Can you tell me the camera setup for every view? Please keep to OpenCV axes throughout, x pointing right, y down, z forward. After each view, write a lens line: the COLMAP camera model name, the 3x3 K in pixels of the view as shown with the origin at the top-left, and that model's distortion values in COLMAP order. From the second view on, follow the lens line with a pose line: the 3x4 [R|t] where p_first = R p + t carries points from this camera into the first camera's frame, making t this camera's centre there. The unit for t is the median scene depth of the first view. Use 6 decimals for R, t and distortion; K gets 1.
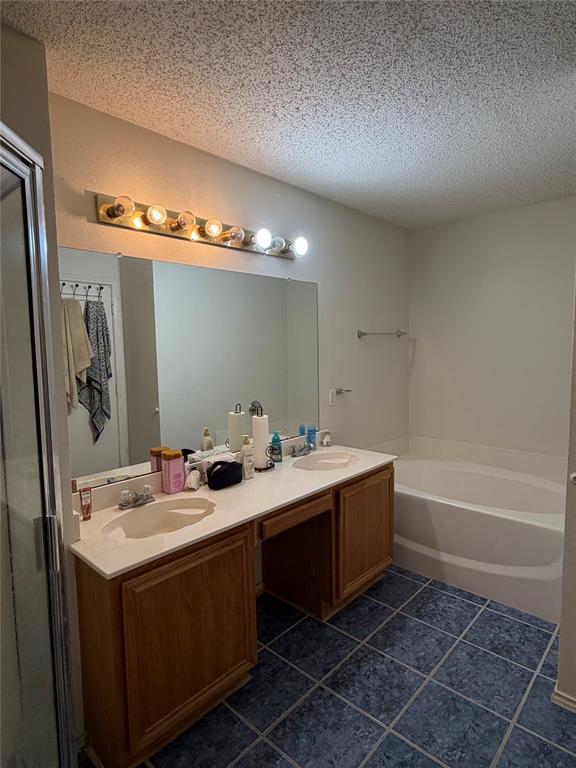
lens RADIAL K [[431.6, 0, 289.1], [0, 431.6, 383.6], [0, 0, 1]] dist [0.002305, -0.000718]
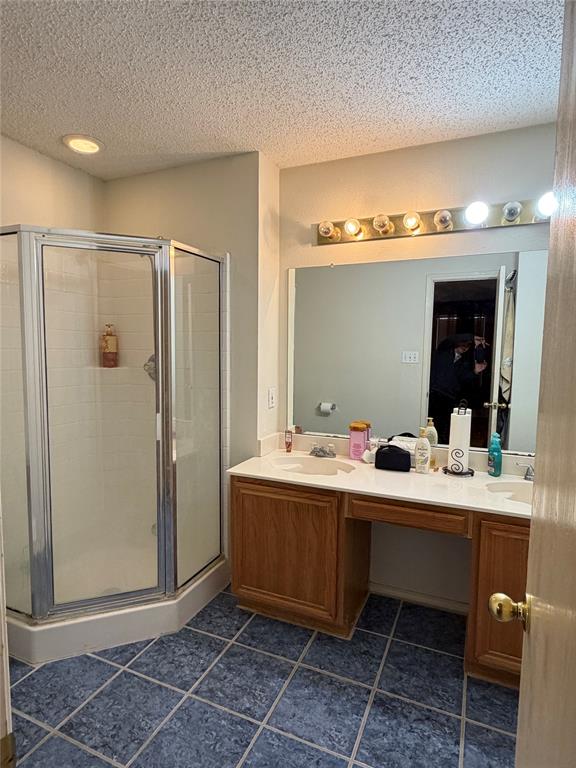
lens RADIAL K [[431.6, 0, 288.9], [0, 431.6, 383.1], [0, 0, 1]] dist [0.002305, -0.000718]
pose [[0.321941, 0.105249, -0.940891, 0.863018], [-0.094608, 0.992404, 0.078639, -0.034322], [0.942021, 0.063699, 0.329453, 0.481523]]
